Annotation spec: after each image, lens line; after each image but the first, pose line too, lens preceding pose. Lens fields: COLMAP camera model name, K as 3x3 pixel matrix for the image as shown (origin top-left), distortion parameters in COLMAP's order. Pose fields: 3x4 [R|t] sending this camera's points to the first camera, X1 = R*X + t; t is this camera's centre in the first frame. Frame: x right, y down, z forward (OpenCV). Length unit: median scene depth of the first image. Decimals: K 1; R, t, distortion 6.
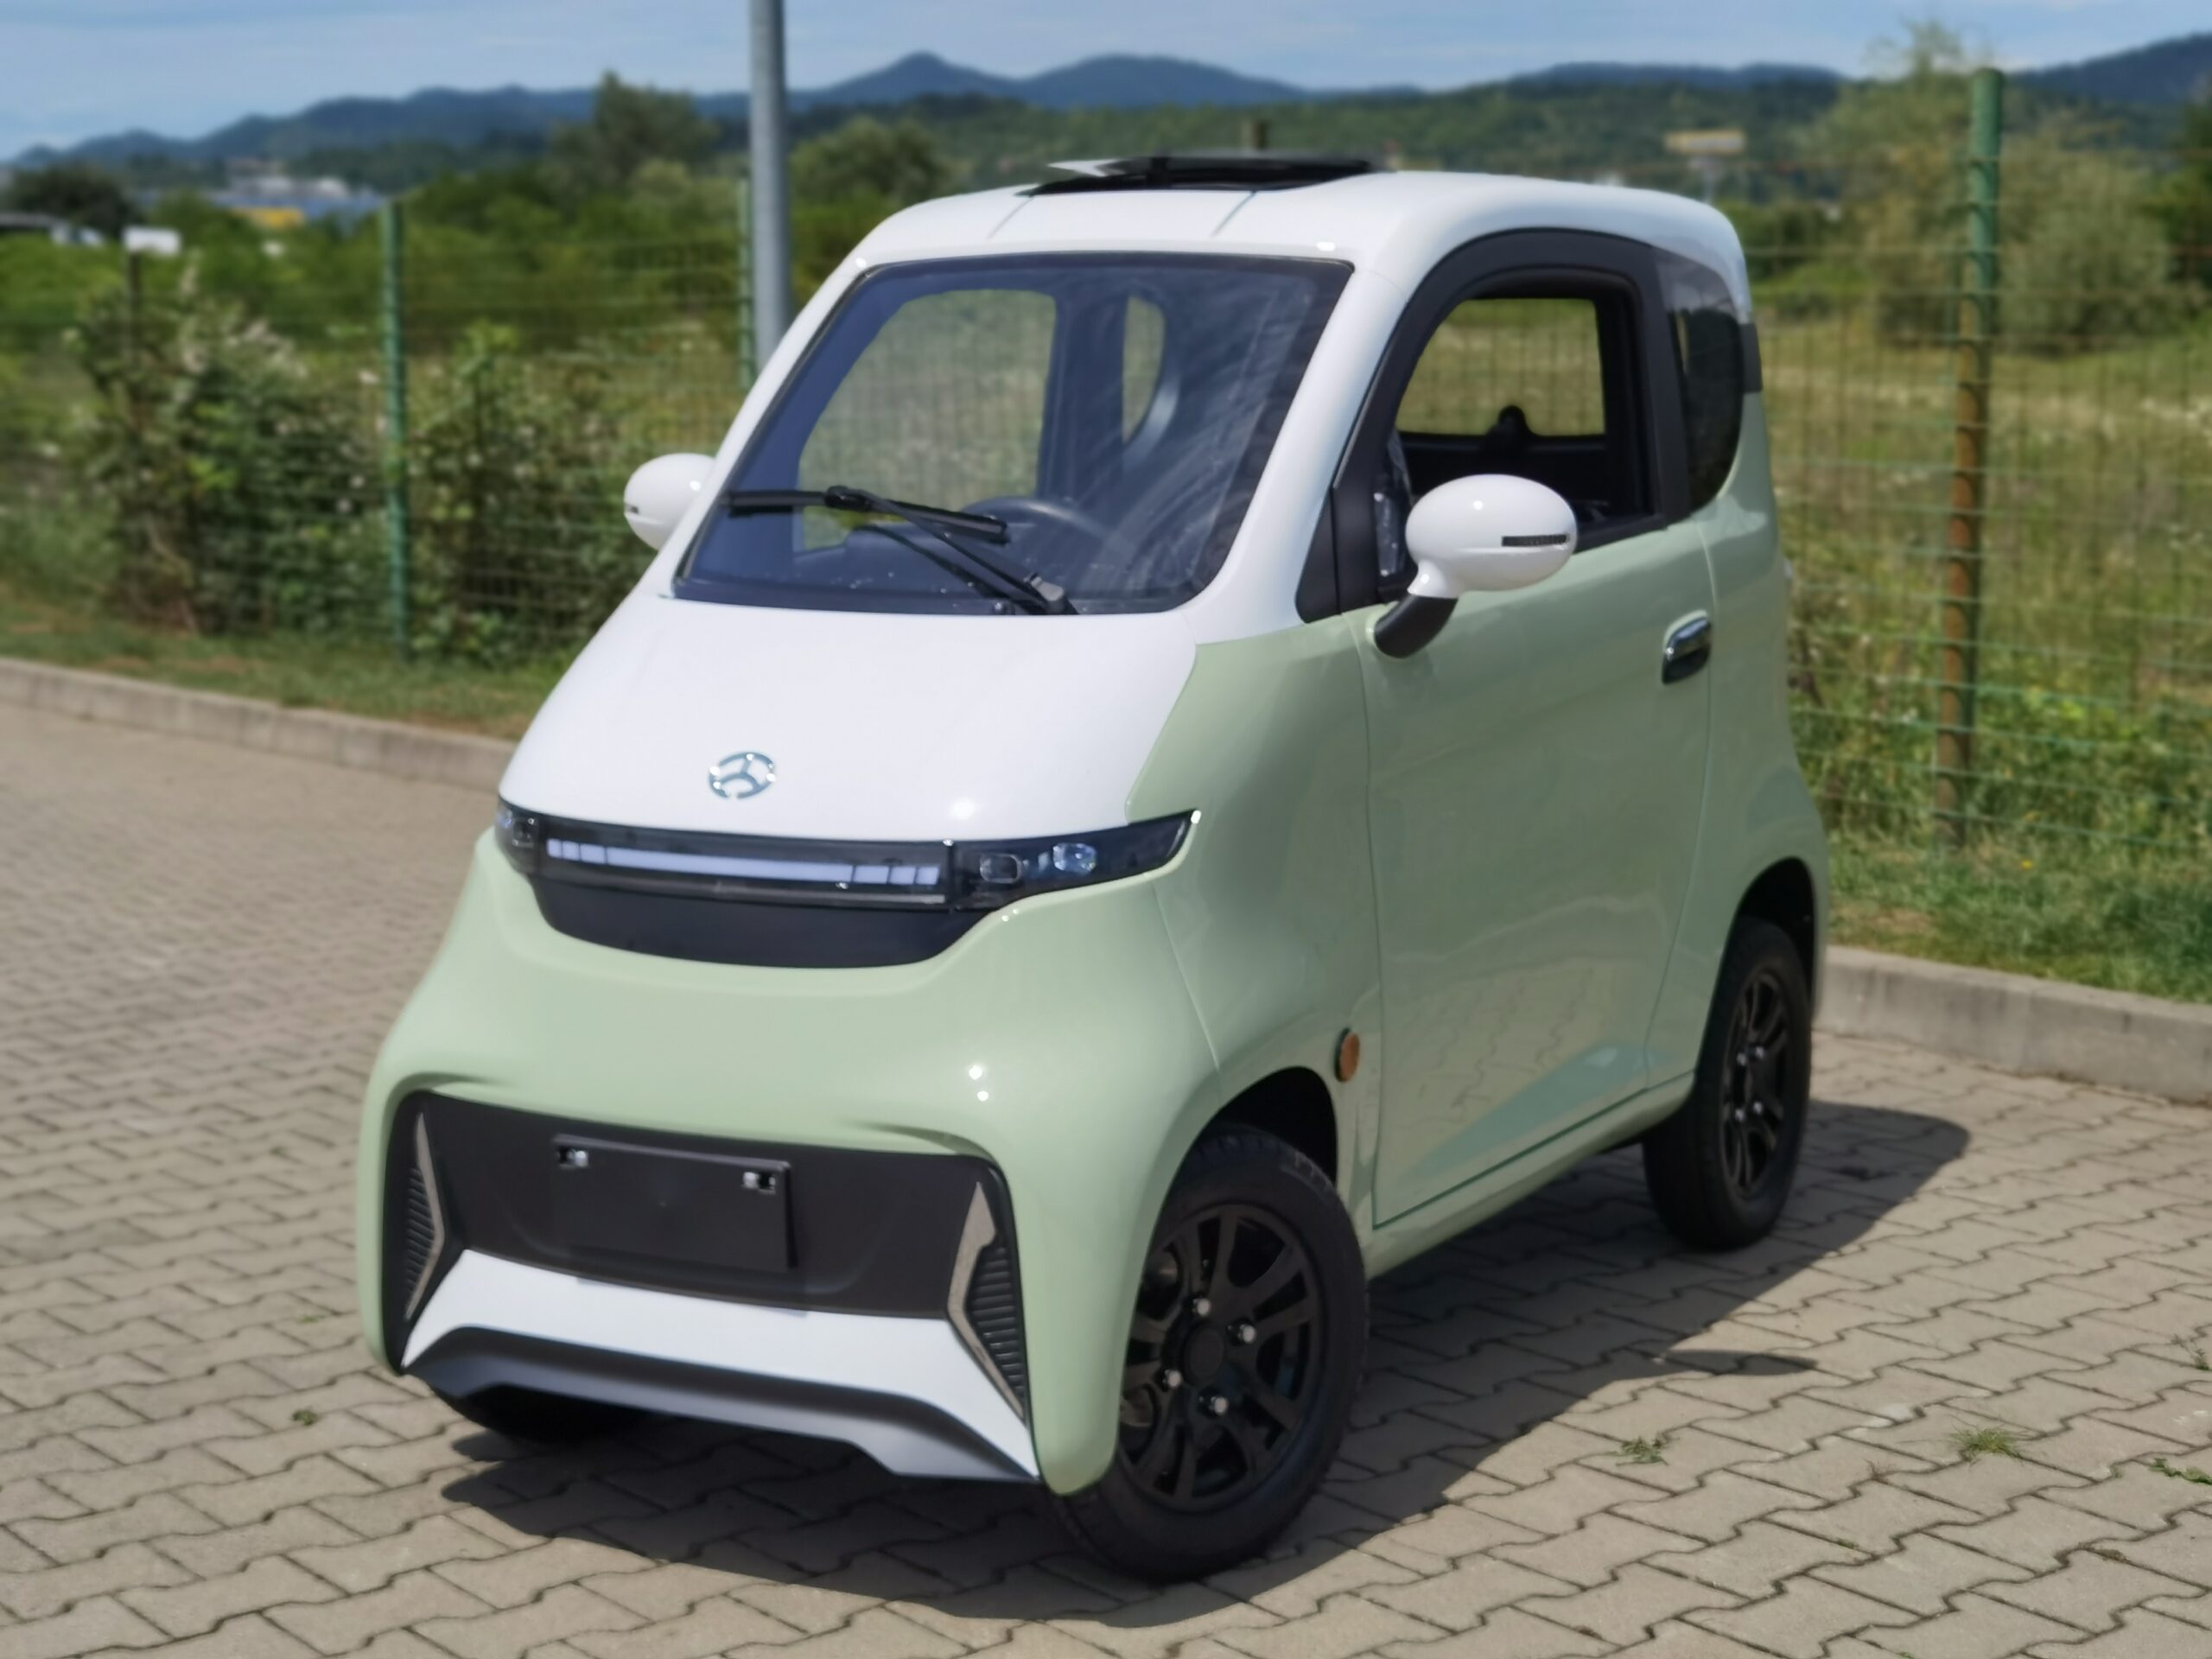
lens RADIAL K [[3482.2, 0, 1106.0], [0, 3482.2, 829.5], [0, 0, 1]] dist [-0.024136, -0.060276]
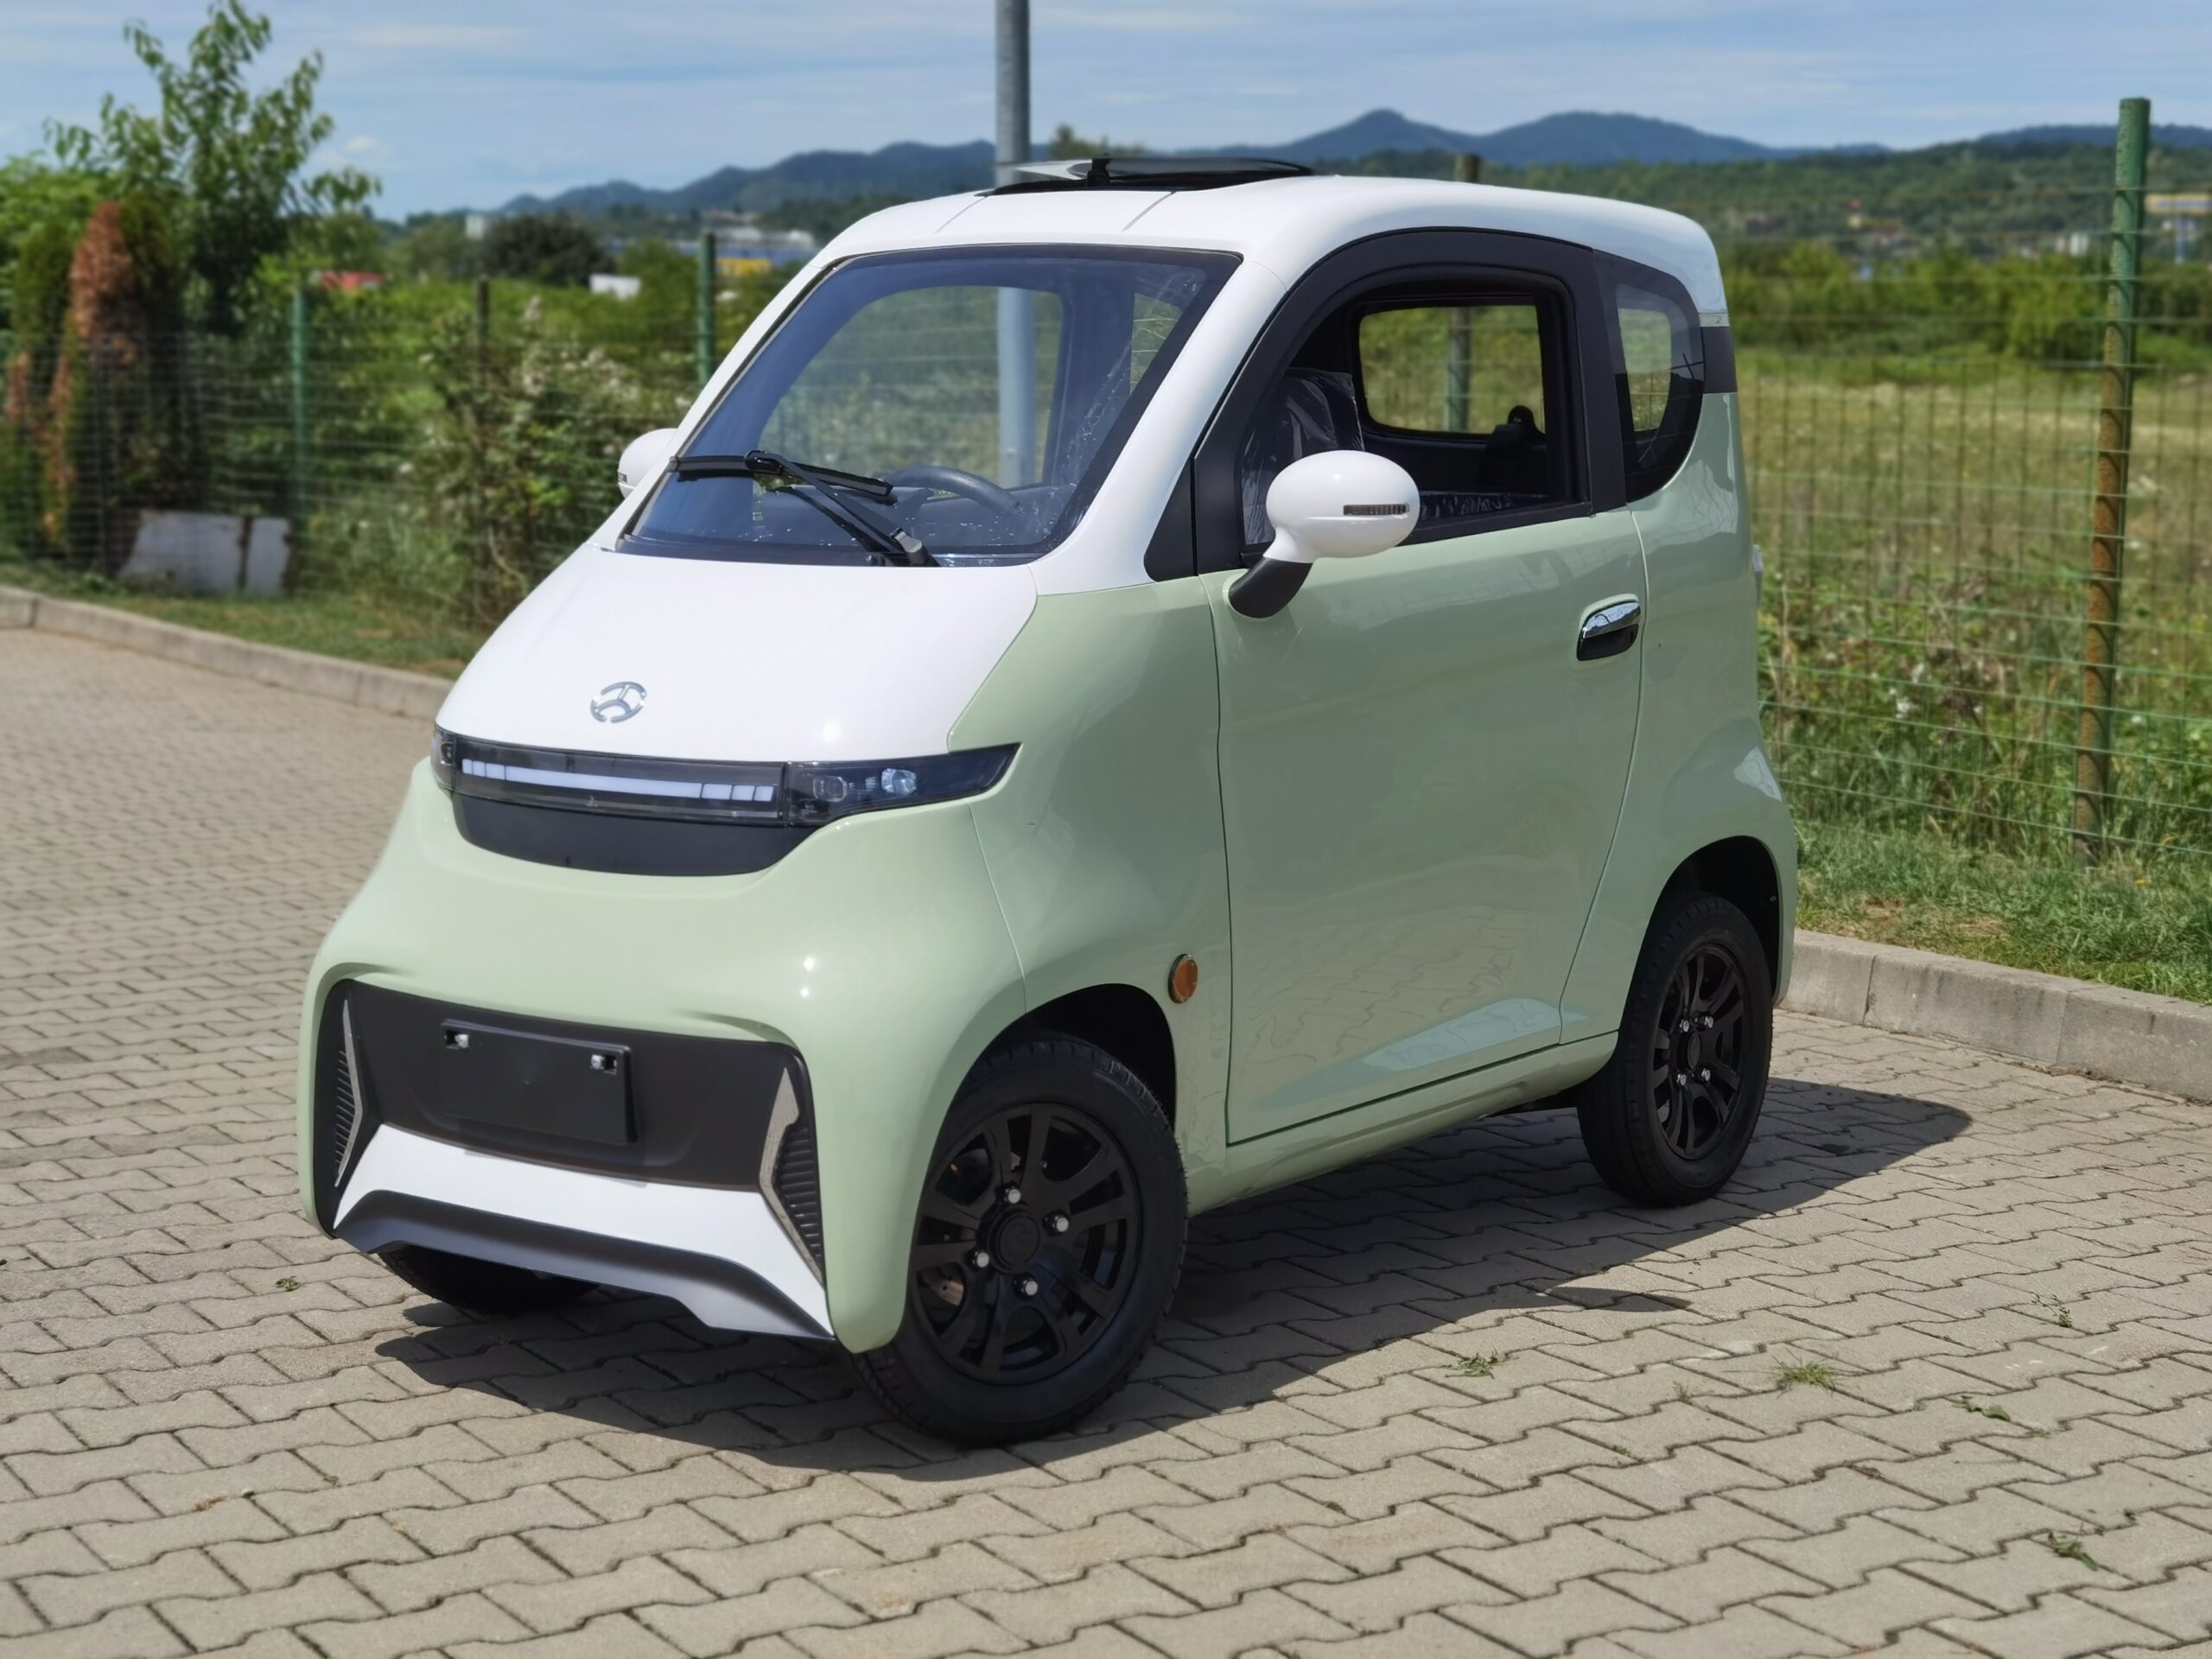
lens RADIAL K [[3447.2, 0, 1106.0], [0, 3447.2, 829.5], [0, 0, 1]] dist [0.026993, -0.259558]
pose [[0.991999, 0.028393, -0.123009, 0.167319], [-0.030096, 0.999475, -0.012009, 0.030160], [0.122604, 0.015615, 0.992333, -0.068688]]
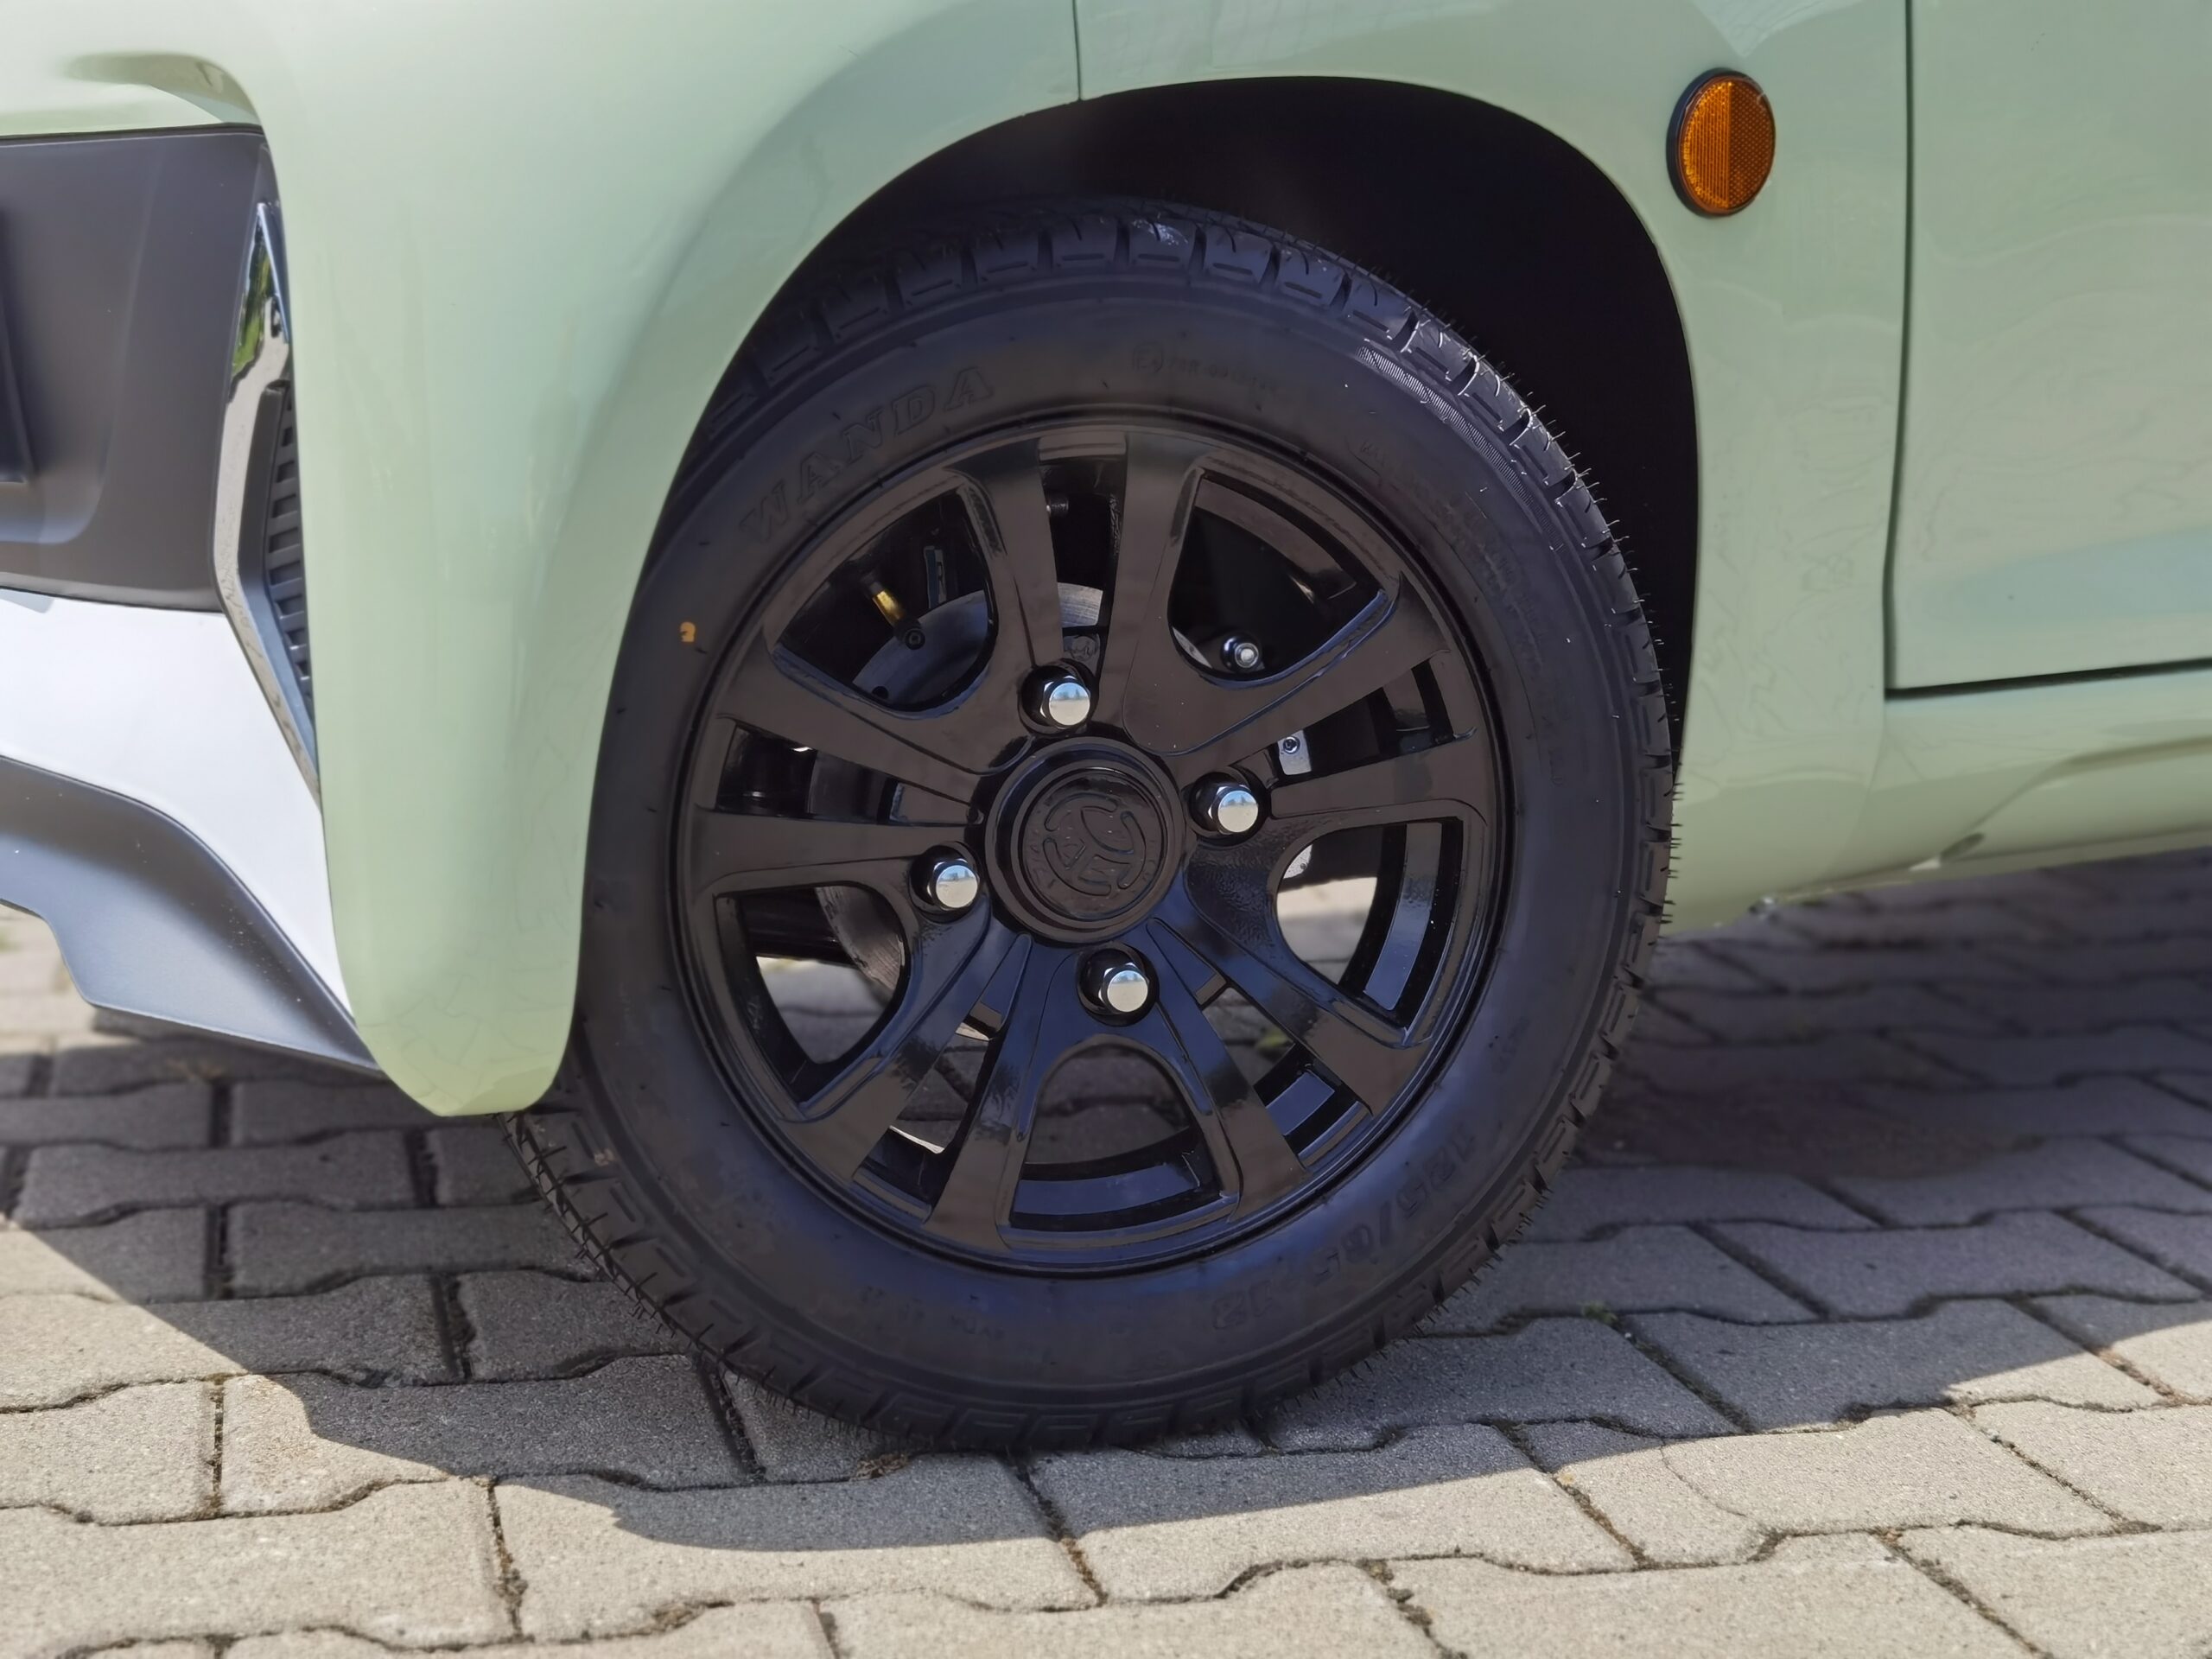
lens RADIAL K [[3364.5, 0, 1106.0], [0, 3364.5, 829.5], [0, 0, 1]] dist [0.081024, -0.051843]
pose [[0.892468, 0.087602, -0.442524, 0.167426], [-0.082246, 0.996120, 0.031321, 0.123963], [0.443550, 0.008443, 0.896210, 0.615173]]
